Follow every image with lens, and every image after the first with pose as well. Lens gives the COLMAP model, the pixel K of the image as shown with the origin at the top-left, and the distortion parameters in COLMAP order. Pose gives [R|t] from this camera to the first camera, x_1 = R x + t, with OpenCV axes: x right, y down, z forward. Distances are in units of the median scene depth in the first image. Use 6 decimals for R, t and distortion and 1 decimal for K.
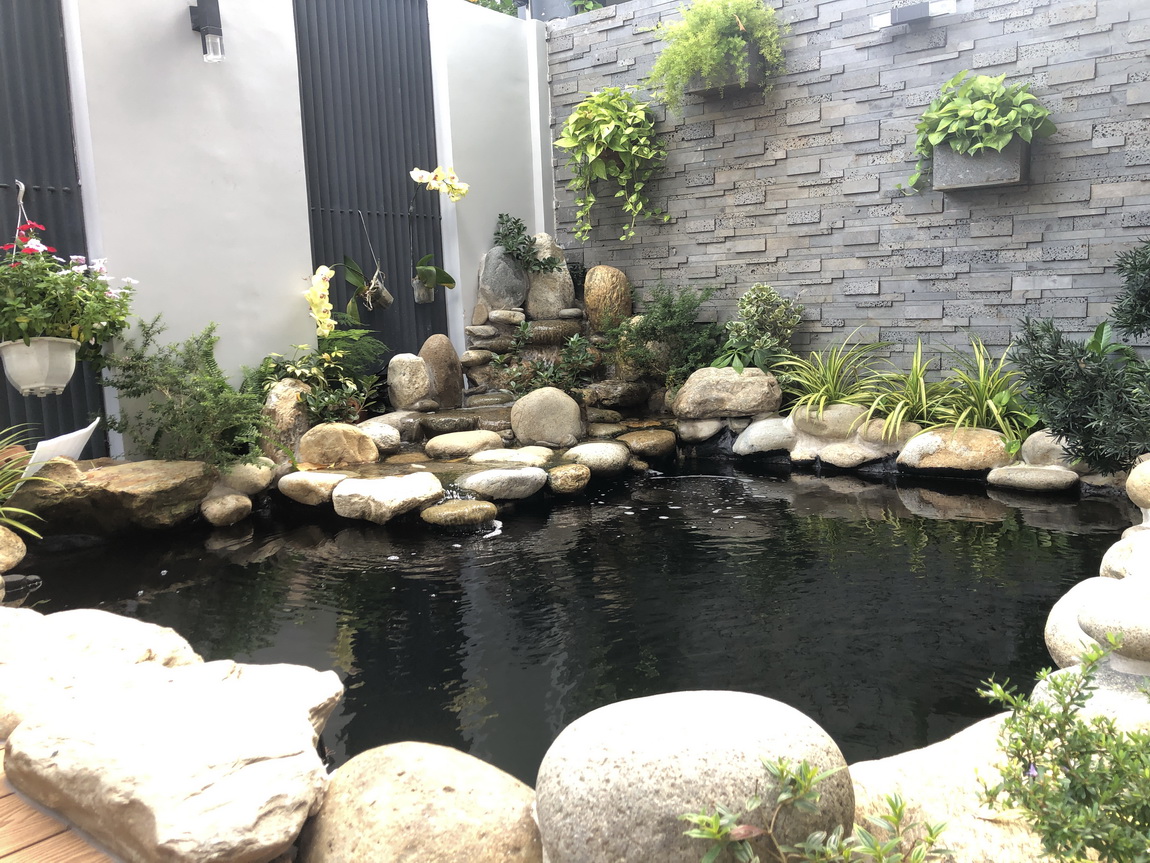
lens RADIAL K [[951.0, 0, 575.7], [0, 951.0, 432.9], [0, 0, 1]] dist [0.028200, -0.020337]
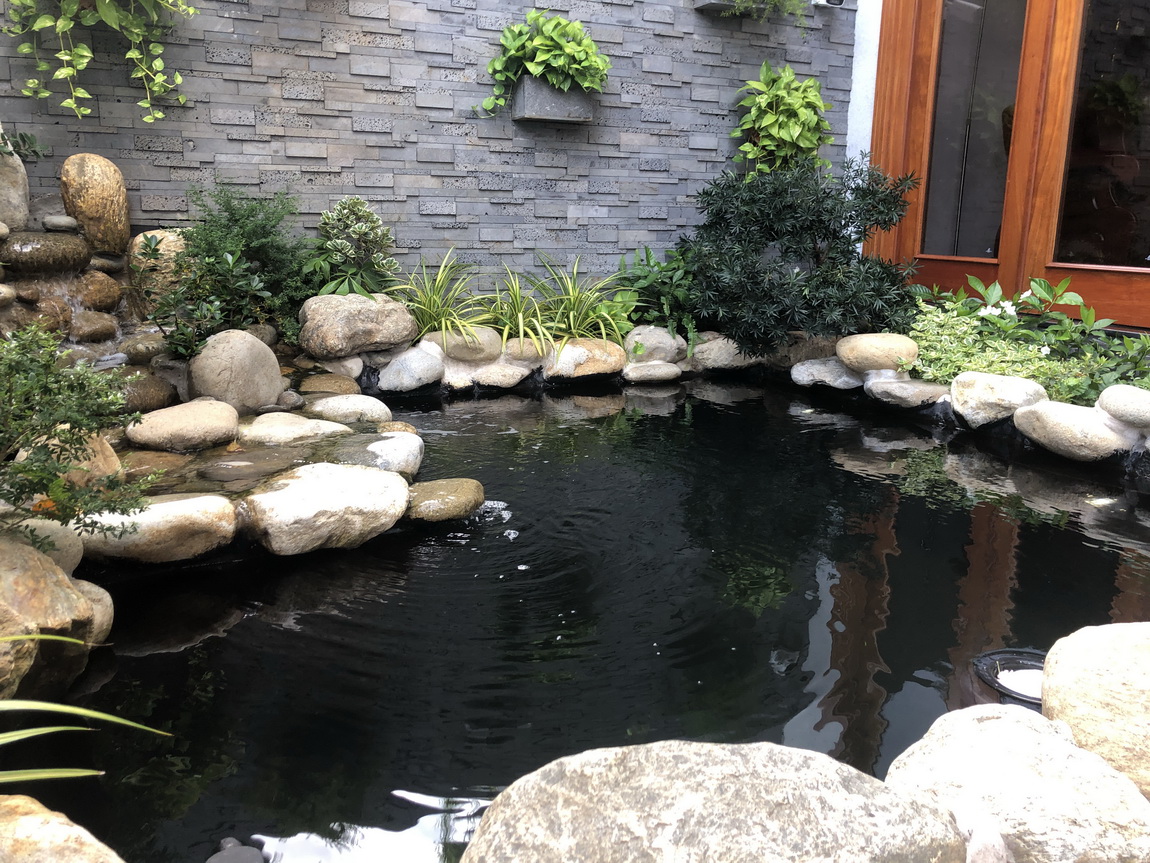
lens RADIAL K [[951.0, 0, 576.6], [0, 951.0, 431.1], [0, 0, 1]] dist [0.028200, -0.020337]
pose [[0.434420, -0.162192, 0.885987, -0.557265], [0.099179, 0.986286, 0.131923, -0.041970], [-0.895233, 0.030561, 0.444549, 0.456923]]
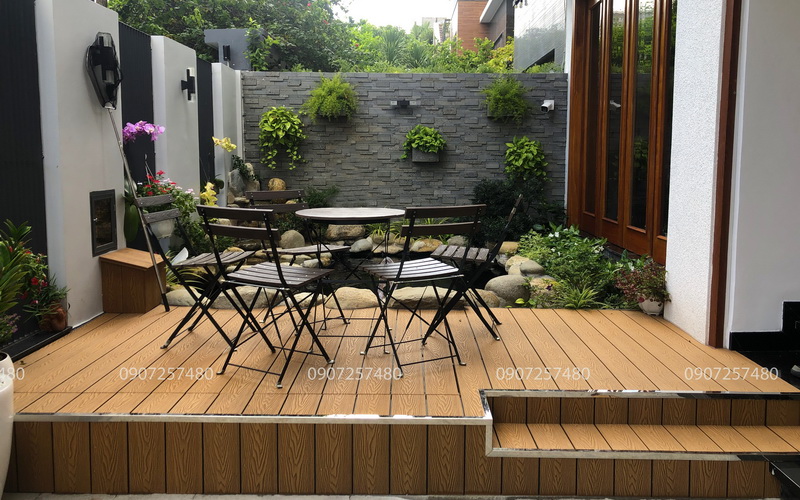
lens RADIAL K [[647.2, 0, 400.4], [0, 647.2, 250.5], [0, 0, 1]] dist [0.072738, -0.000846]
pose [[0.792960, -0.051061, 0.607130, -0.866157], [0.055052, 0.998411, 0.012067, 0.002031], [-0.606782, 0.023855, 0.794511, -0.573221]]
